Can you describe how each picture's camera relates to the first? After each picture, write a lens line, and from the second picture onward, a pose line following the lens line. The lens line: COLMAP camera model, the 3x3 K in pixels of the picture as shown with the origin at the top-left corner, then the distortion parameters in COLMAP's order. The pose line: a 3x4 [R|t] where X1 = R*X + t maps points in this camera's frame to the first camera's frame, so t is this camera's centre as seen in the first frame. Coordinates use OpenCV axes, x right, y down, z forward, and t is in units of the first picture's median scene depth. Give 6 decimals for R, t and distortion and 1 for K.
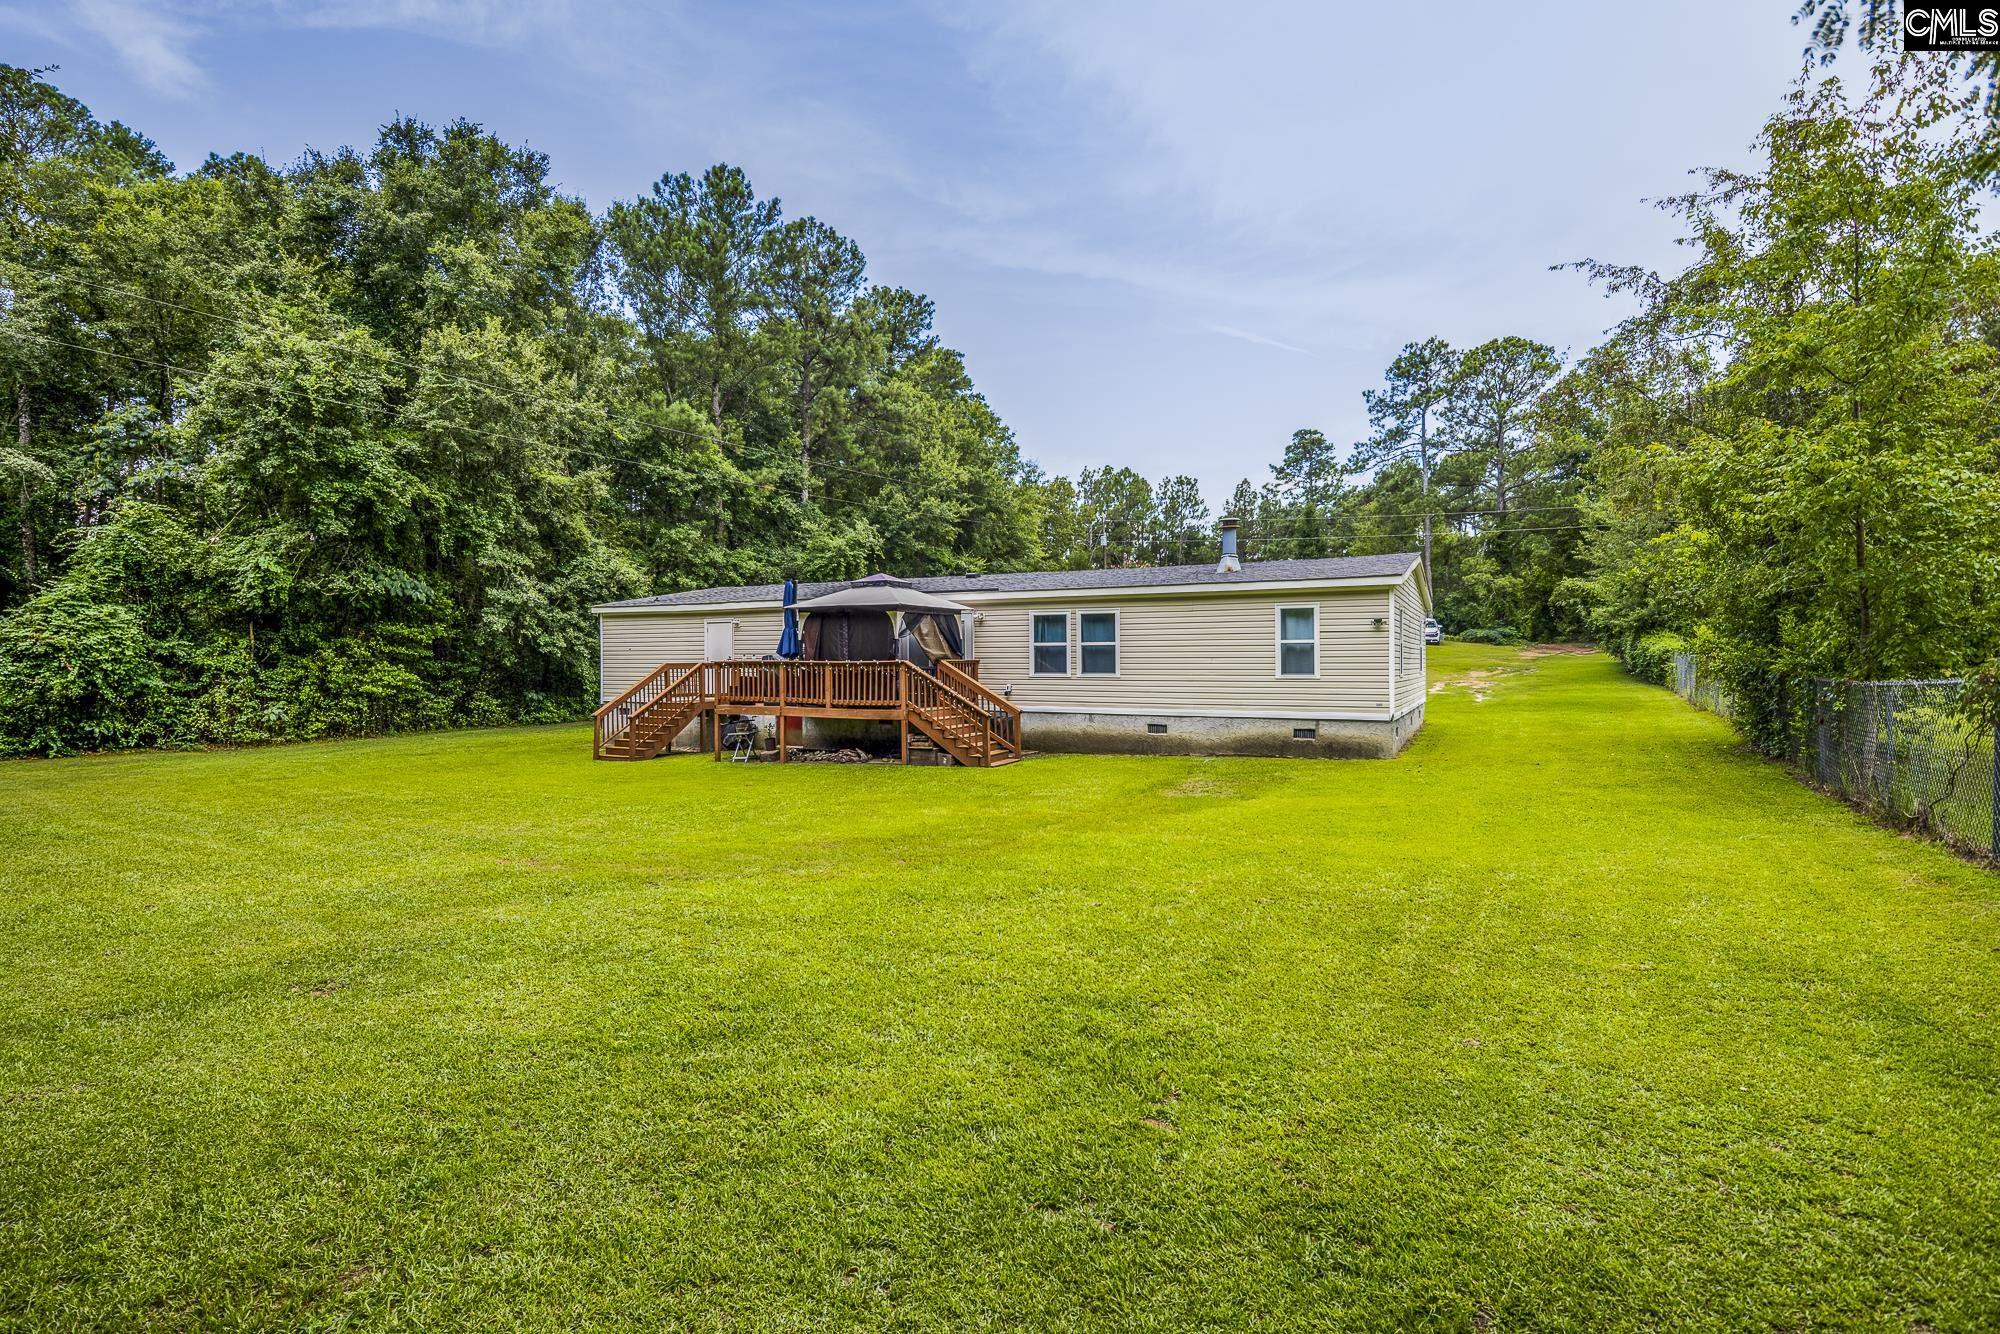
lens RADIAL K [[970.5, 0, 991.3], [0, 970.5, 660.9], [0, 0, 1]] dist [0.004562, 0.000133]
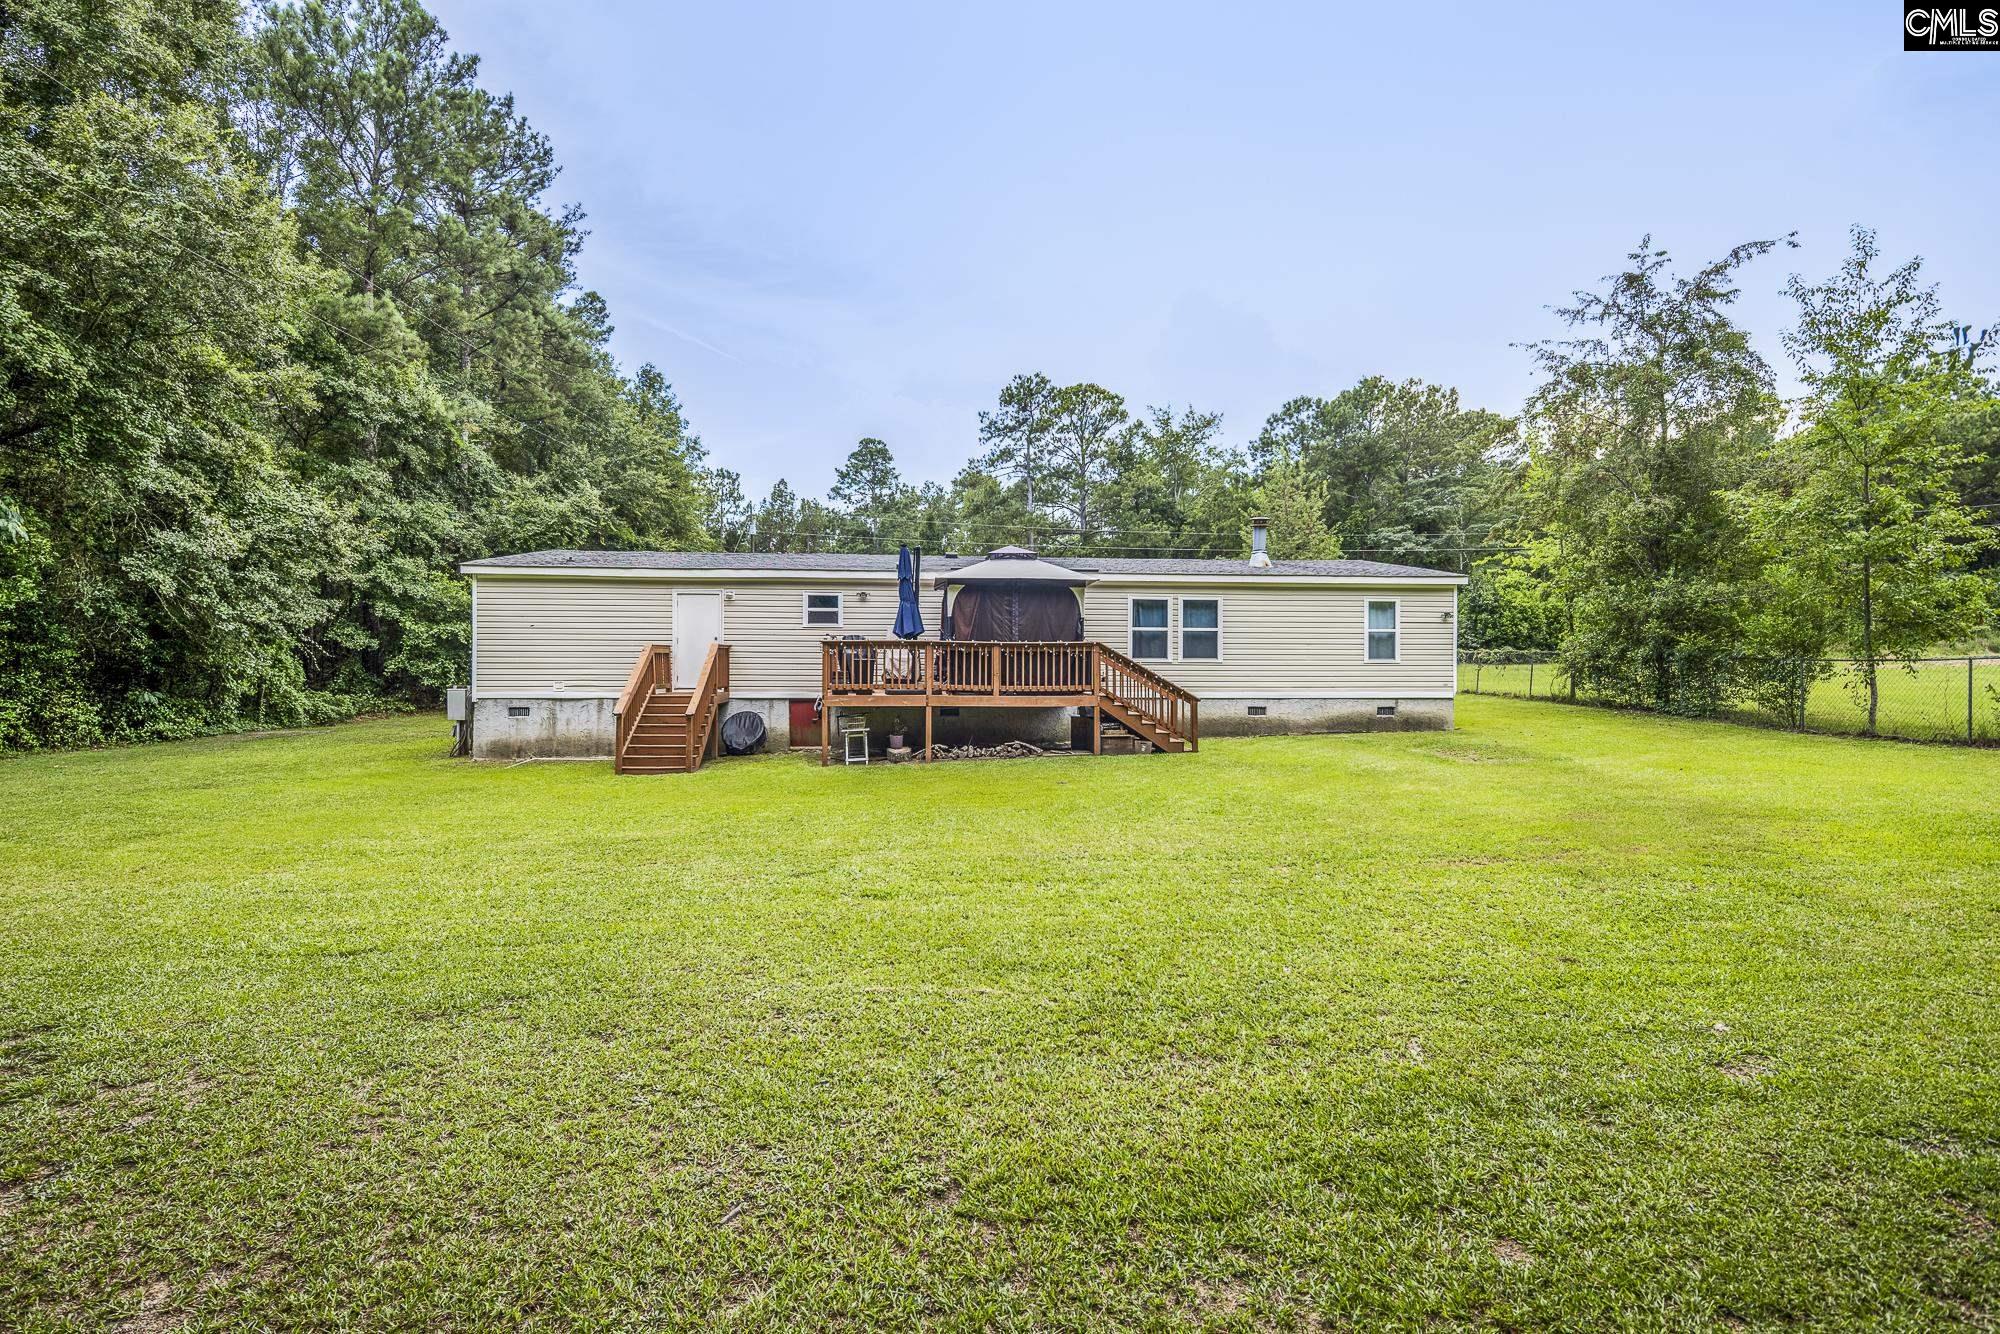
lens RADIAL K [[970.5, 0, 993.0], [0, 970.5, 660.1], [0, 0, 1]] dist [0.004562, 0.000133]
pose [[0.839828, 0.006703, 0.542812, -0.619180], [-0.004535, 0.999976, -0.005331, 0.020586], [-0.542834, 0.002016, 0.839837, 0.257160]]
